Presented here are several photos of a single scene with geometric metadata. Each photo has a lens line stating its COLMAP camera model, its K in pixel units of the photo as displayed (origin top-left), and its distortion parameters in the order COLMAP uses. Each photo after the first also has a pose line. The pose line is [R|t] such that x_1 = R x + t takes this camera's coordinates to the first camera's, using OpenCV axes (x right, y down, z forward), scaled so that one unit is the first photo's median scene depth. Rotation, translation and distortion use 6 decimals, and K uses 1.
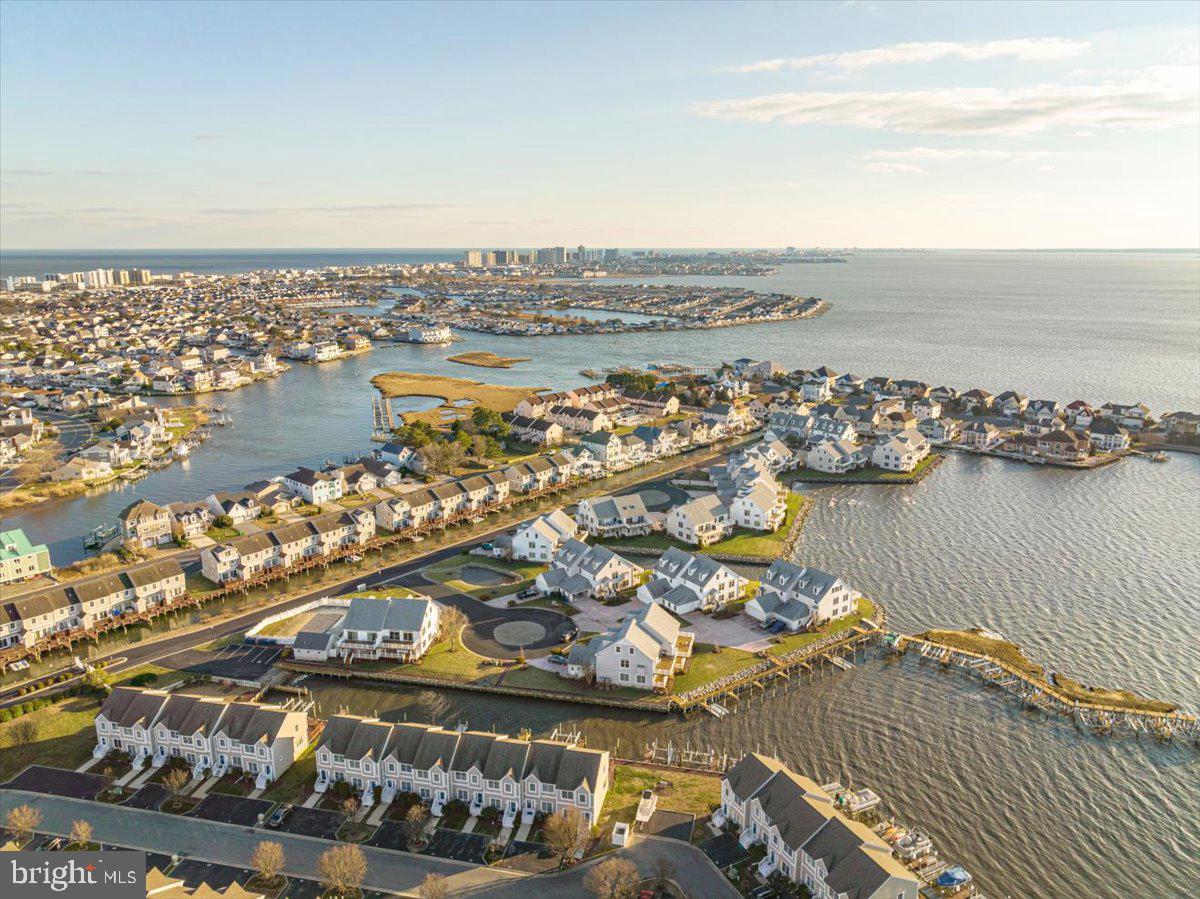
lens RADIAL K [[837.3, 0, 595.6], [0, 837.3, 448.6], [0, 0, 1]] dist [0.009938, -0.030733]
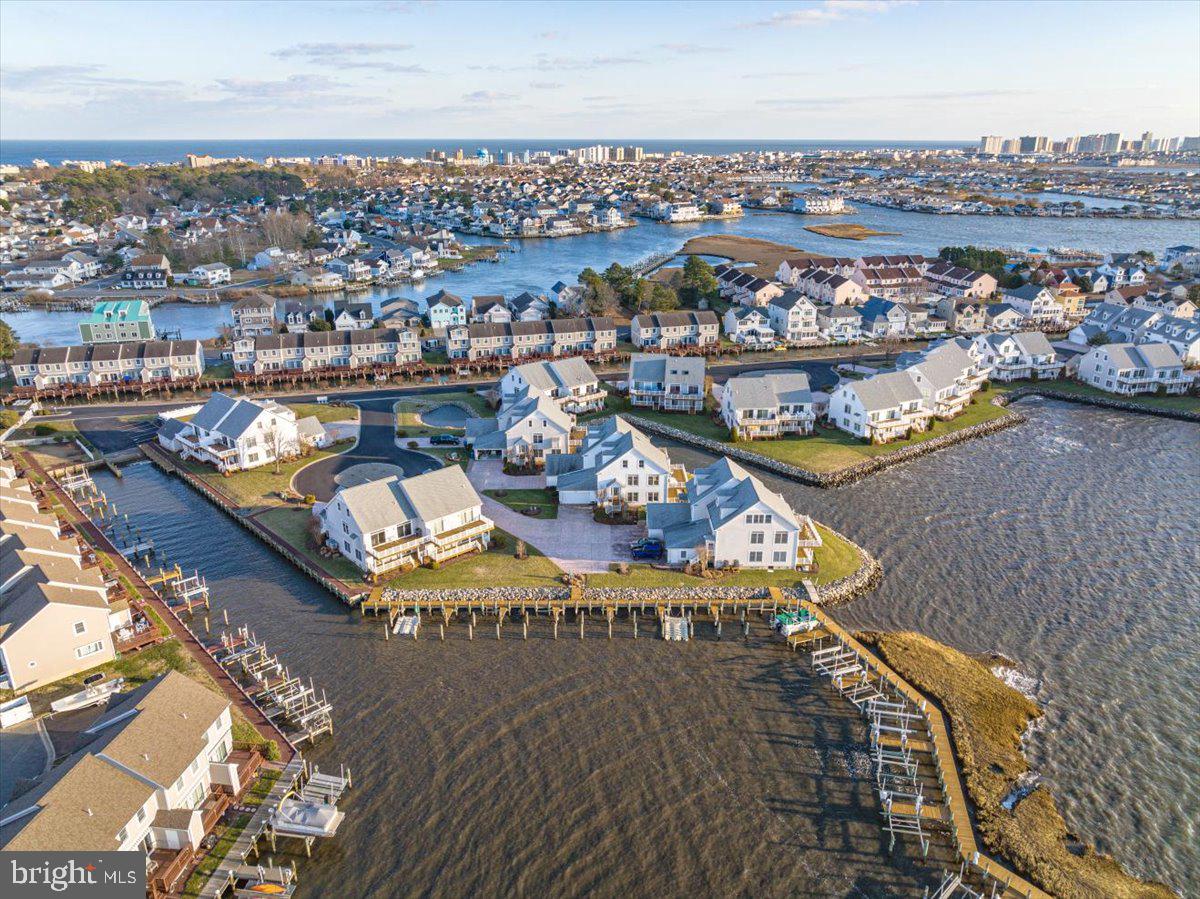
lens RADIAL K [[838.9, 0, 595.9], [0, 838.9, 450.0], [0, 0, 1]] dist [-0.001392, -0.009450]
pose [[0.830784, 0.196701, -0.520679, 0.320468], [-0.133293, 0.978562, 0.156999, 0.026771], [0.540399, -0.061030, 0.839193, 0.284900]]
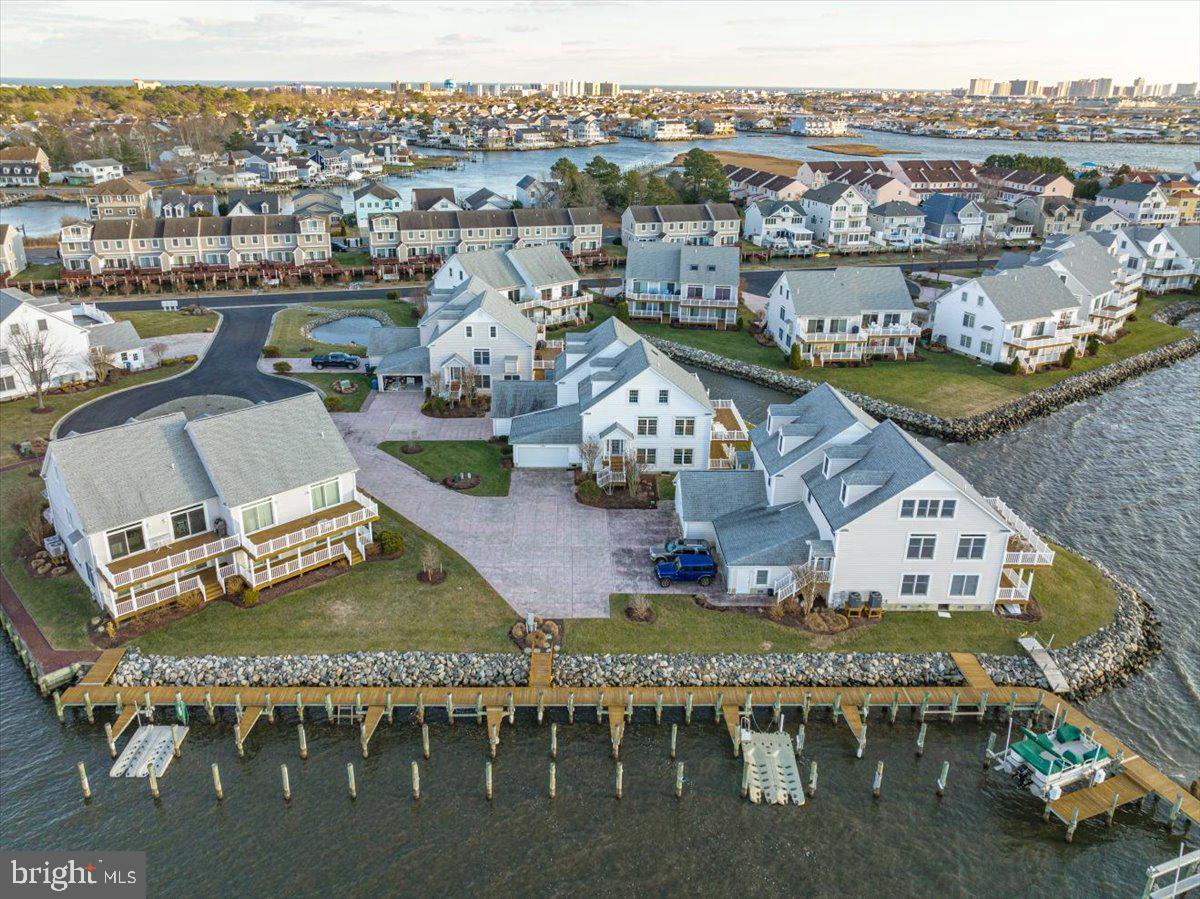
lens RADIAL K [[863.4, 0, 571.7], [0, 863.4, 380.8], [0, 0, 1]] dist [-0.009639, 0.000827]
pose [[0.831727, 0.191949, -0.520947, 0.215285], [-0.143104, 0.980745, 0.132892, 0.067677], [0.536424, -0.035980, 0.843181, 0.449379]]
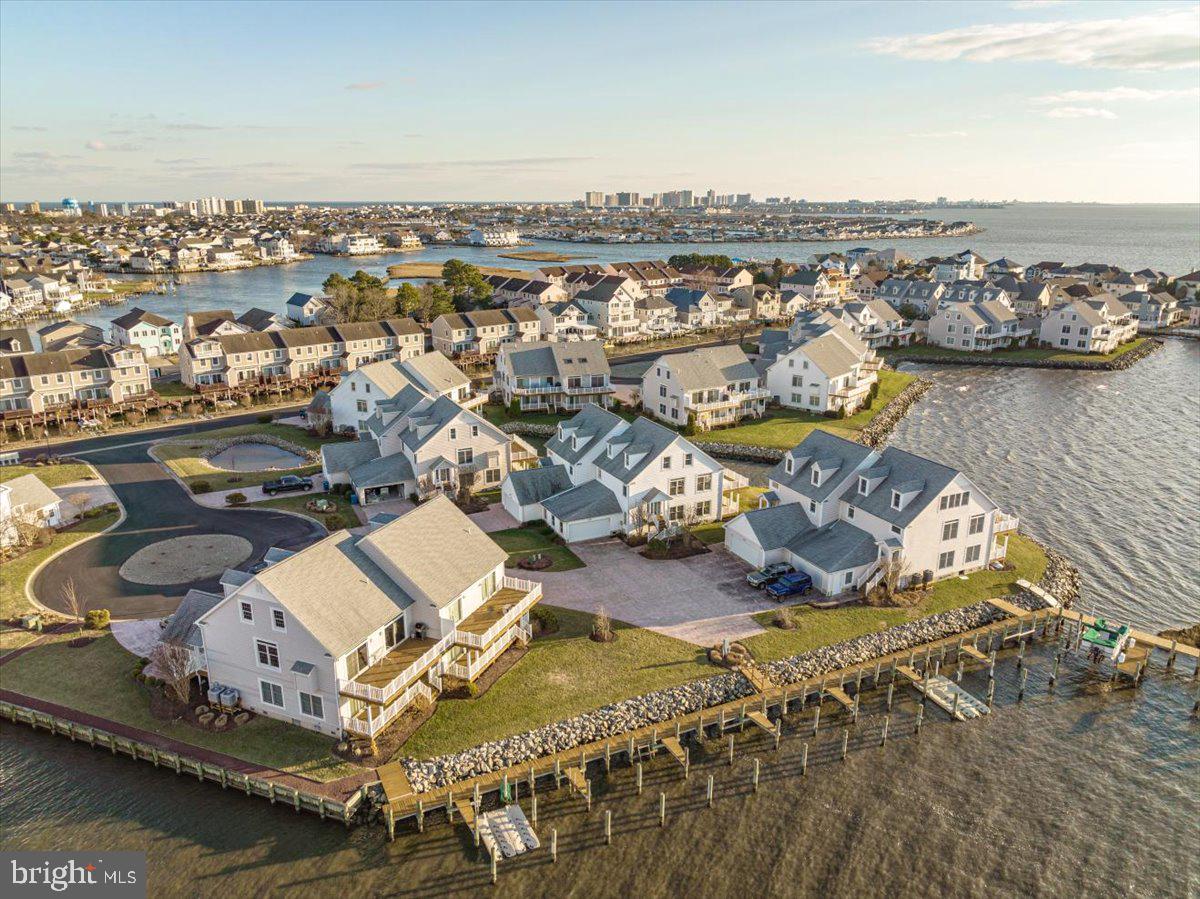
lens RADIAL K [[838.9, 0, 595.9], [0, 838.9, 450.0], [0, 0, 1]] dist [-0.001392, -0.009450]
pose [[0.988006, 0.046090, -0.147379, 0.116674], [-0.038372, 0.997760, 0.054791, 0.084083], [0.149574, -0.048479, 0.987561, 0.384040]]
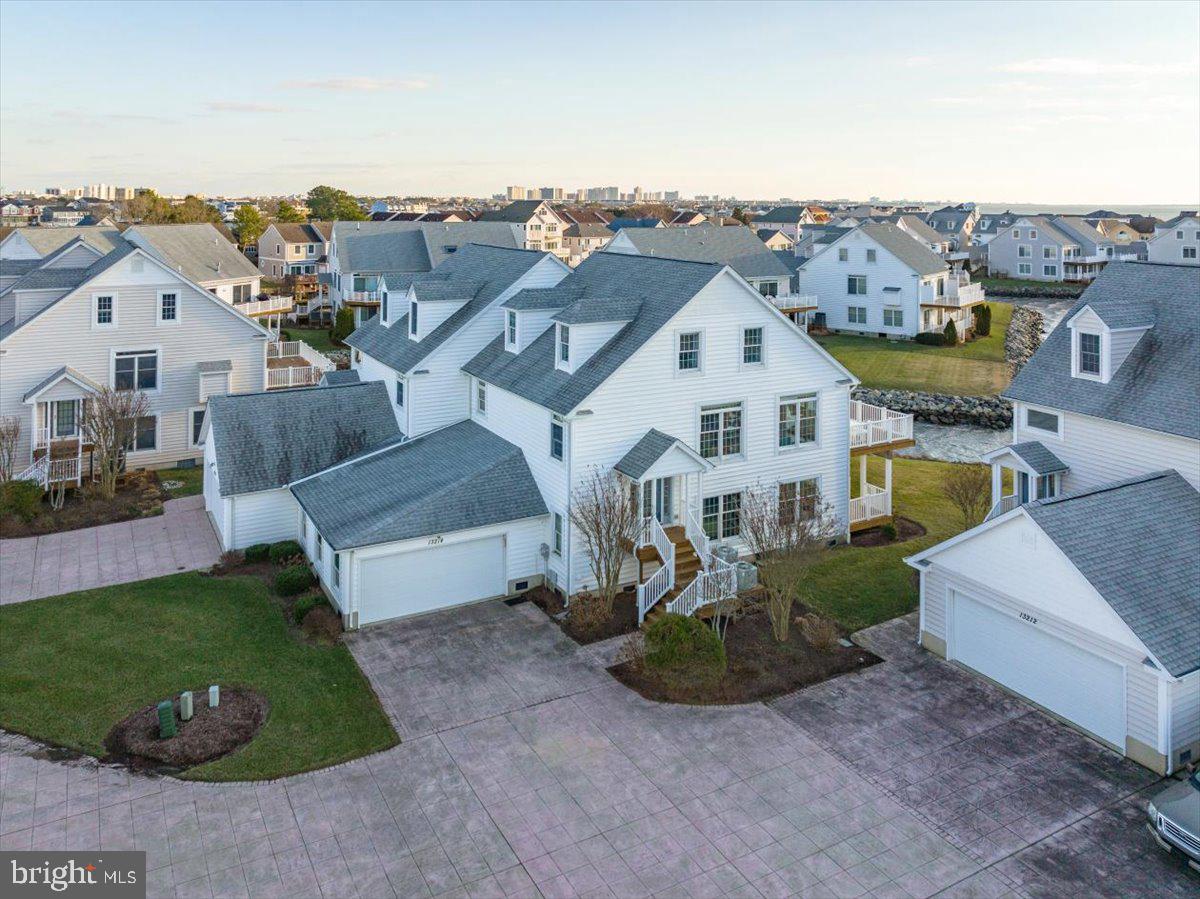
lens RADIAL K [[905.9, 0, 546.1], [0, 905.9, 237.2], [0, 0, 1]] dist [-0.003938, 0.002495]
pose [[0.992286, 0.012527, -0.123333, 0.094806], [-0.036455, 0.980379, -0.193722, 0.111288], [0.118487, 0.196724, 0.973273, 0.574993]]
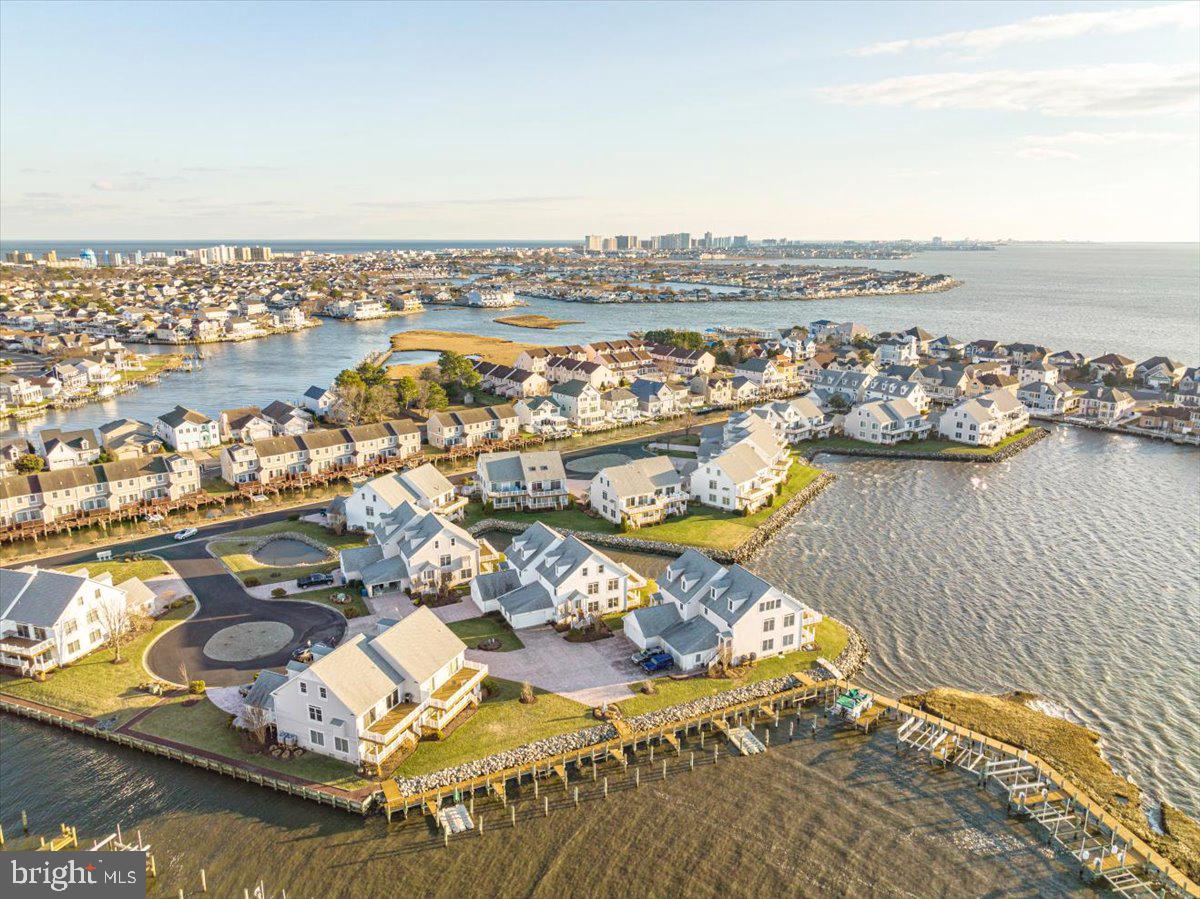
lens RADIAL K [[837.3, 0, 595.6], [0, 837.3, 448.6], [0, 0, 1]] dist [0.009938, -0.030733]
pose [[0.987726, 0.040242, -0.150925, 0.163638], [-0.038922, 0.999174, 0.011687, 0.037358], [0.151270, -0.005669, 0.988476, 0.266460]]
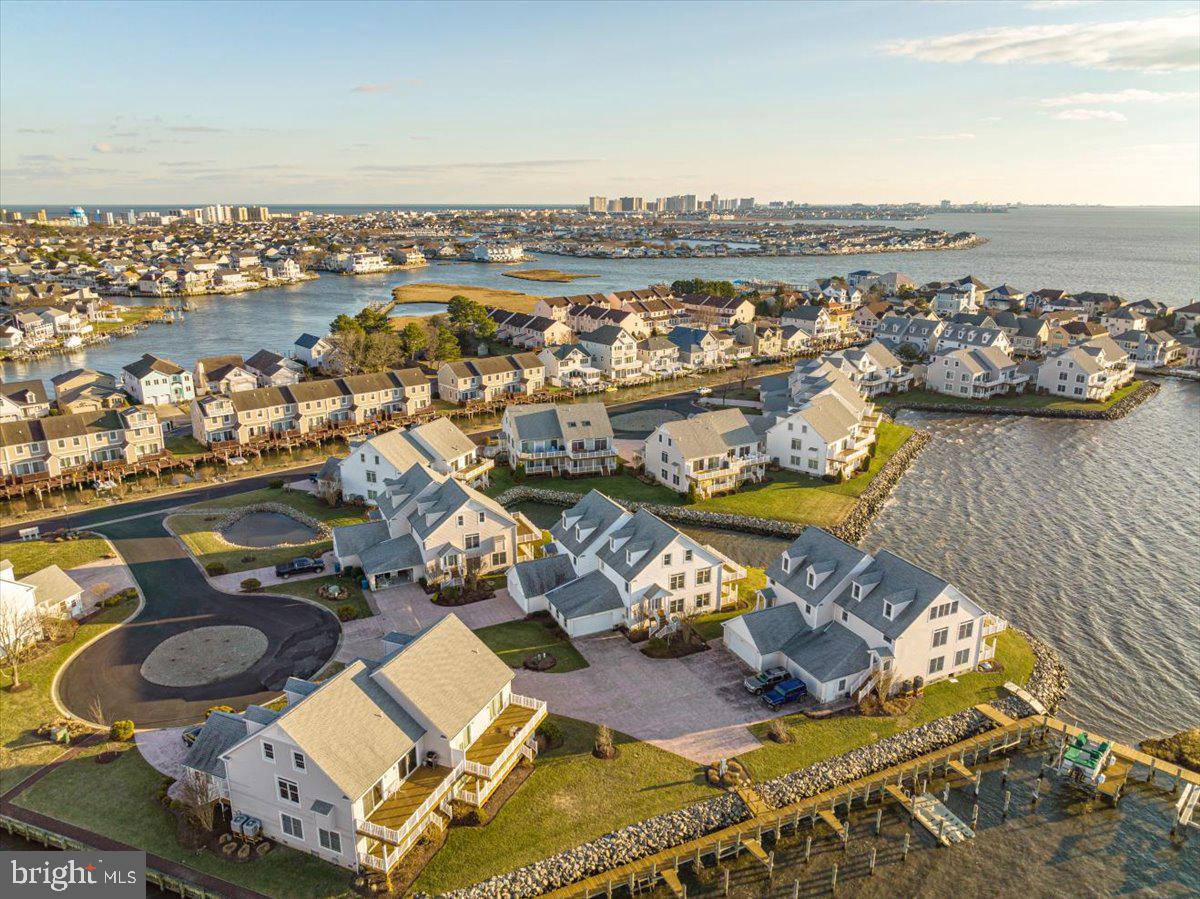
lens RADIAL K [[838.9, 0, 595.9], [0, 838.9, 450.0], [0, 0, 1]] dist [-0.001392, -0.009450]
pose [[0.987364, 0.046568, -0.151471, 0.116732], [-0.038996, 0.997855, 0.052579, 0.049337], [0.153595, -0.046008, 0.987062, 0.375395]]
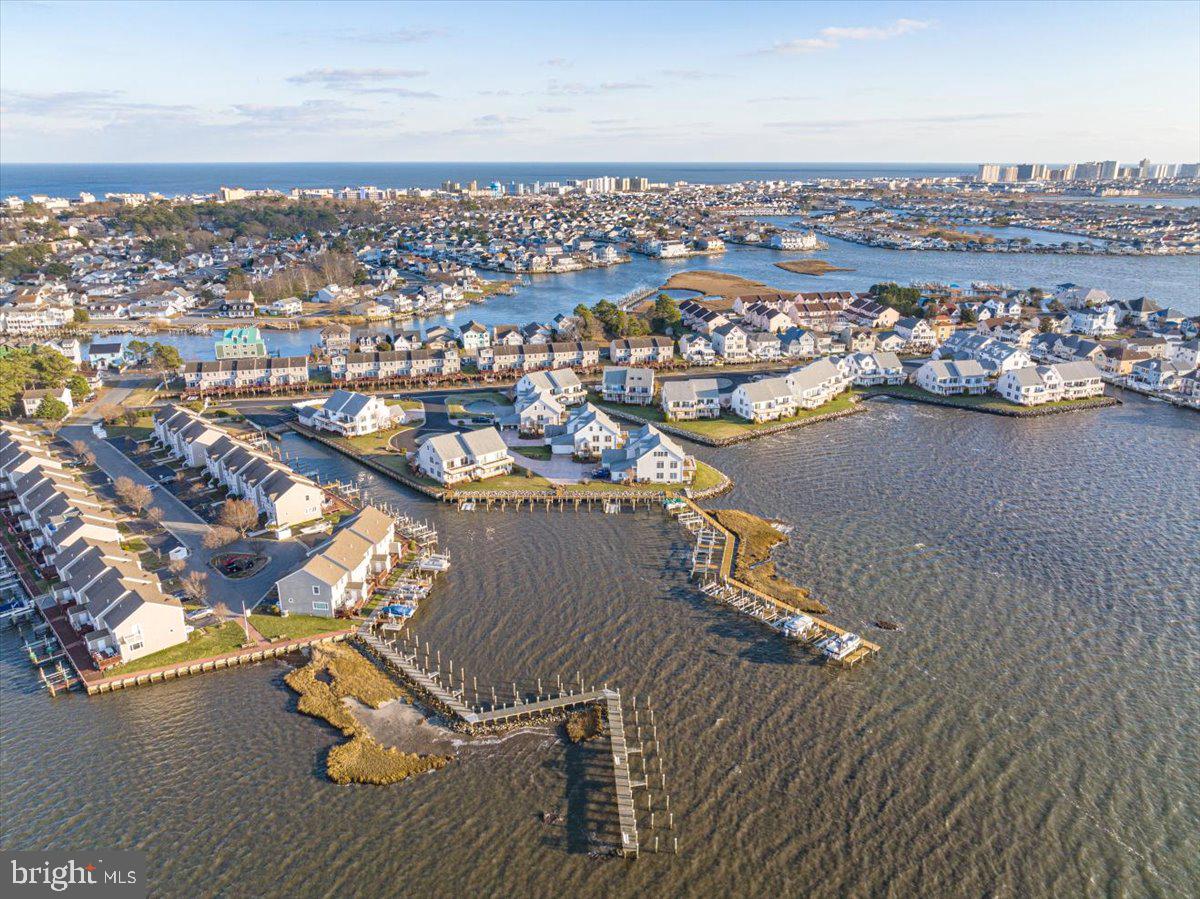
lens RADIAL K [[844.3, 0, 596.1], [0, 844.3, 450.8], [0, 0, 1]] dist [0.002976, -0.017533]
pose [[0.824302, 0.186234, -0.534642, 0.520628], [-0.135095, 0.981771, 0.133697, 0.018999], [0.549795, -0.037980, 0.834436, 0.029218]]
